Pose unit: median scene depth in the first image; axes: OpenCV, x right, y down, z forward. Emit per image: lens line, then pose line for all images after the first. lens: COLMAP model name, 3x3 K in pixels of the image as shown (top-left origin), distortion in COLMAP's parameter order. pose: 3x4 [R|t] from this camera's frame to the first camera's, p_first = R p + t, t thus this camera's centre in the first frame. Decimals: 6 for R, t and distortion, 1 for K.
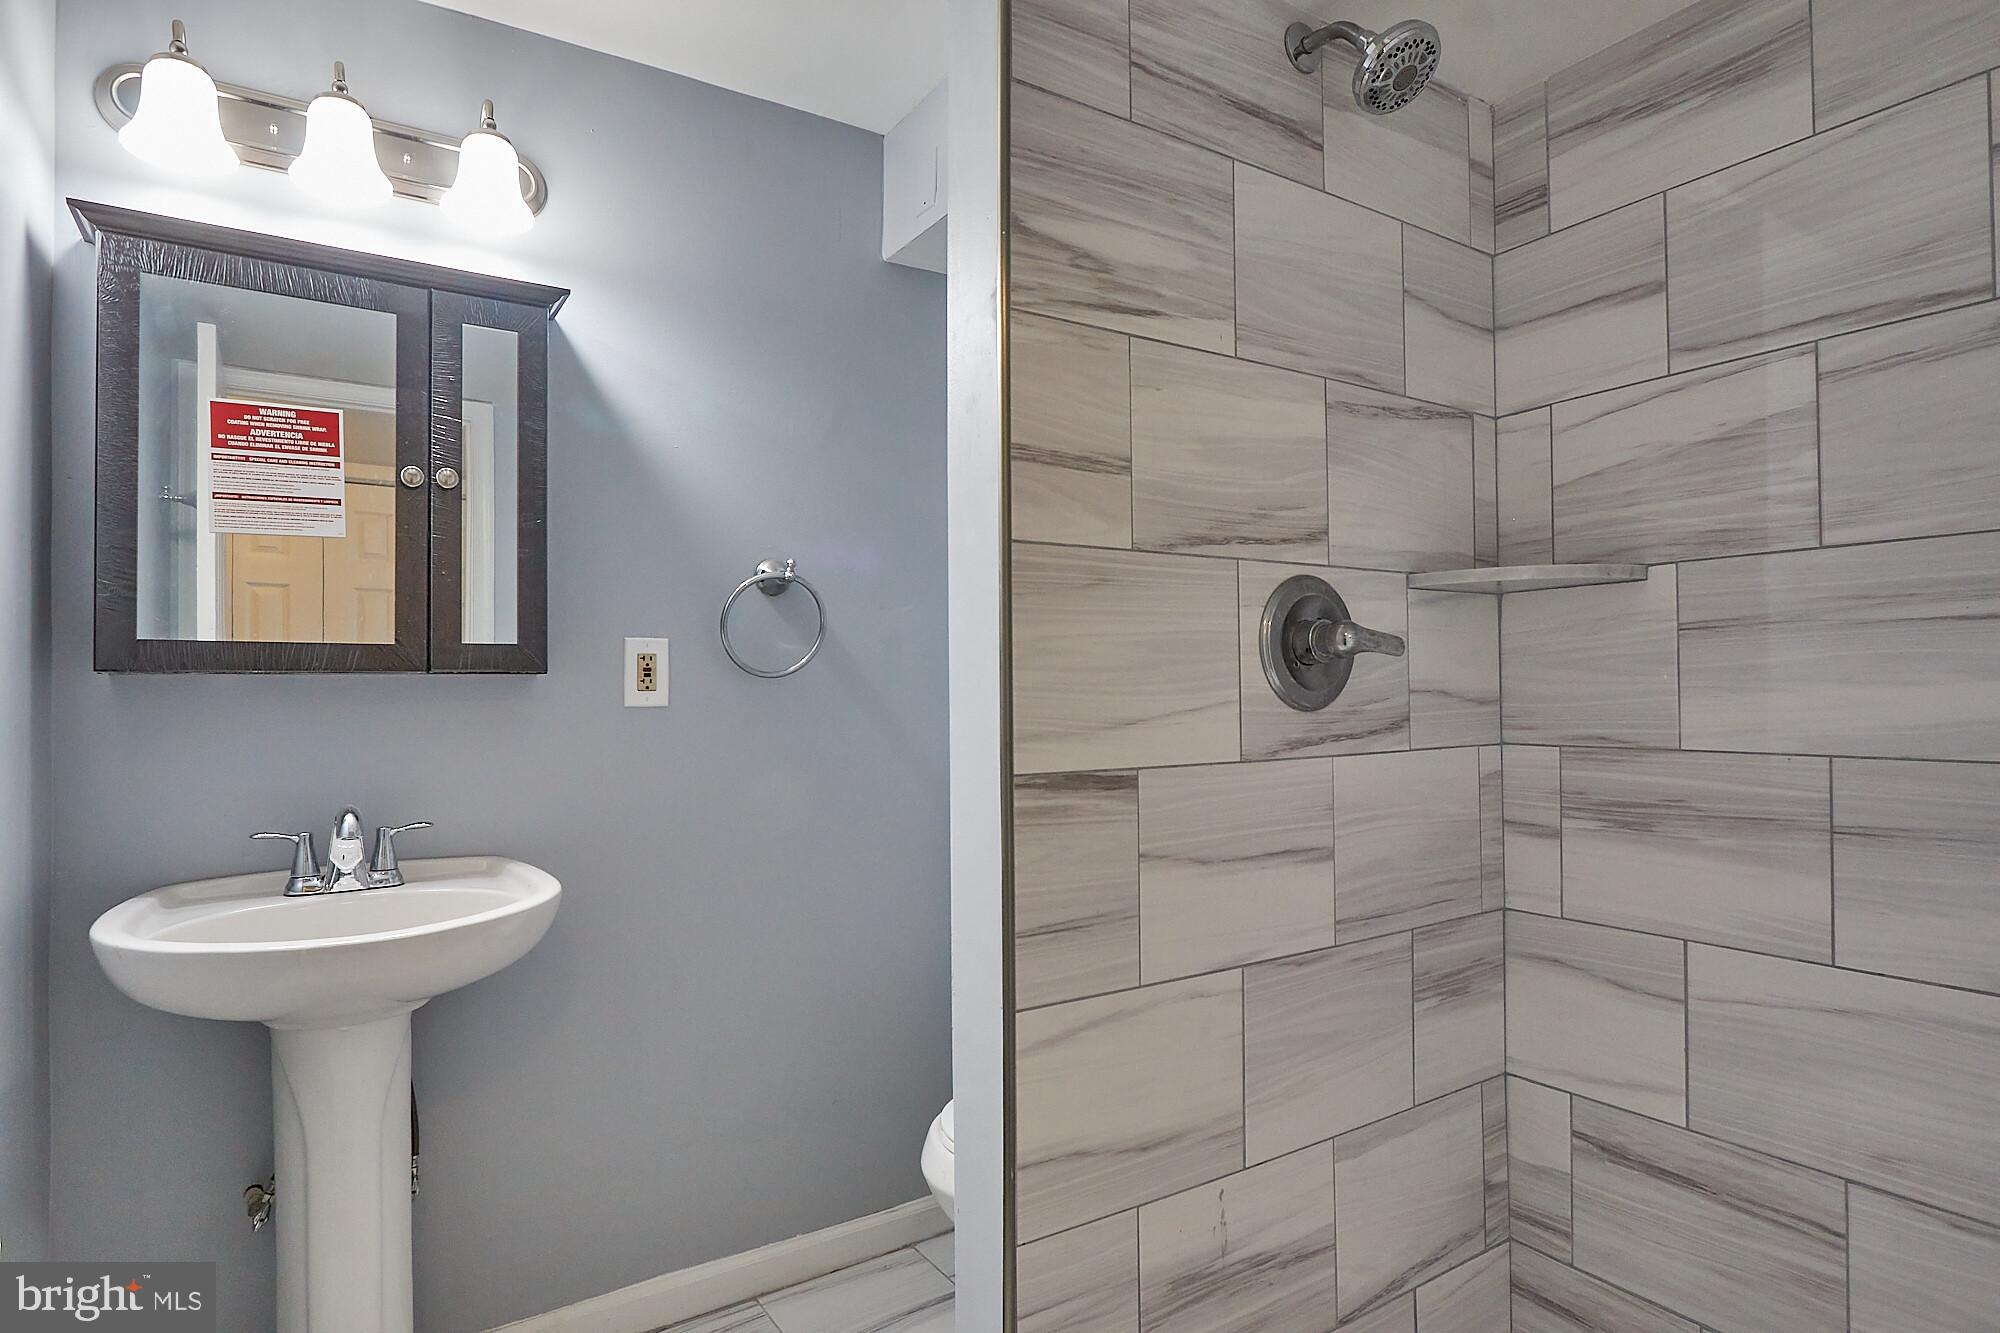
lens RADIAL K [[1067.1, 0, 1002.3], [0, 1067.1, 675.5], [0, 0, 1]] dist [-0.013112, 0.000045]
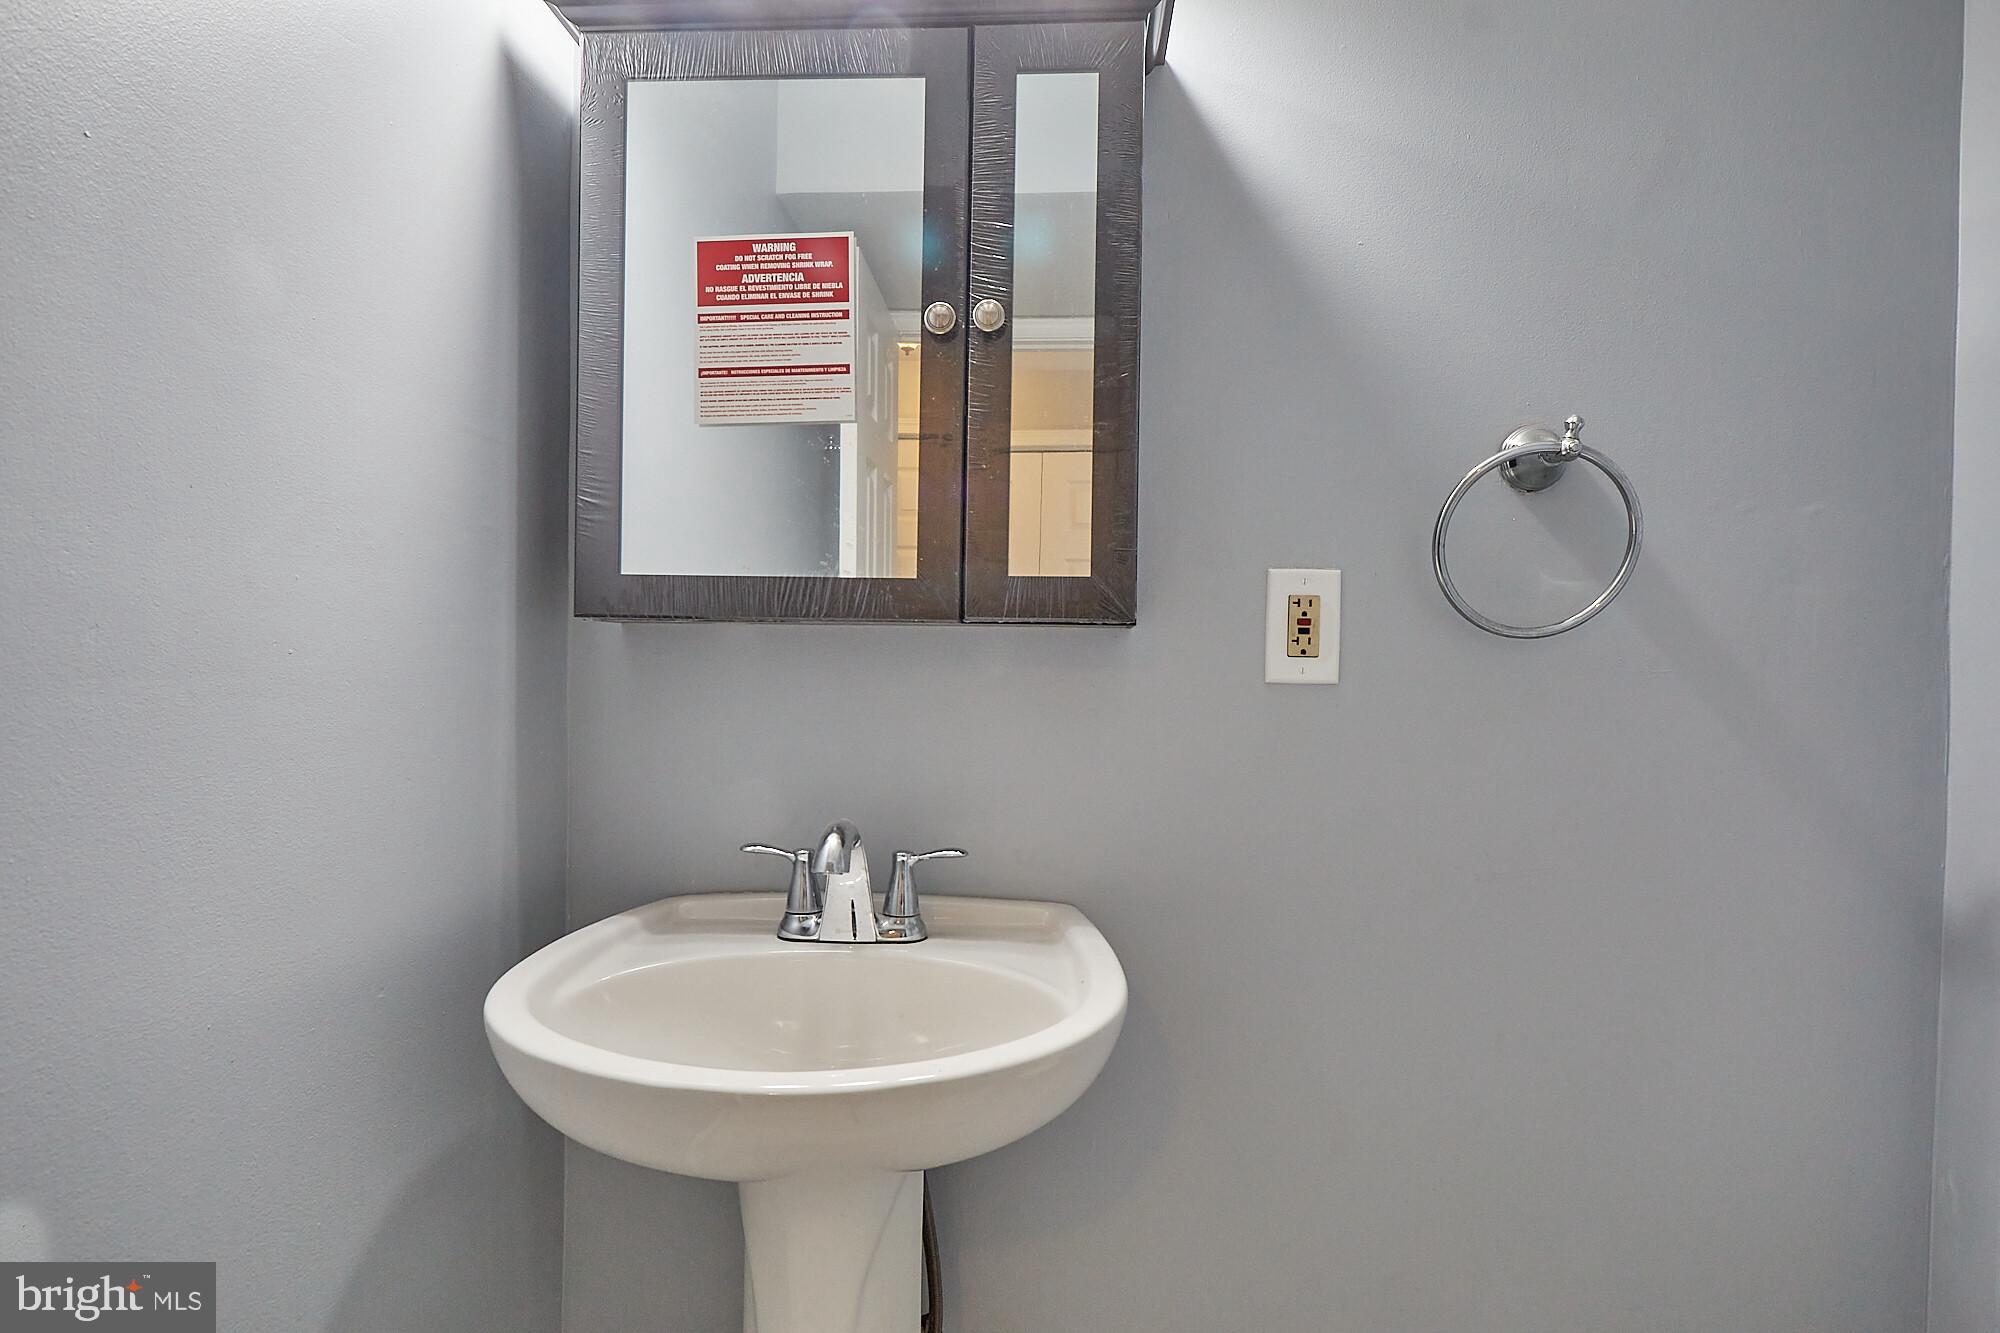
lens RADIAL K [[1067.1, 0, 1002.9], [0, 1067.1, 671.8], [0, 0, 1]] dist [-0.013112, 0.000045]
pose [[0.800548, 0.027440, -0.598640, -0.133066], [-0.012189, 0.999490, 0.029514, 0.008498], [0.599145, -0.016330, 0.800474, 0.510998]]
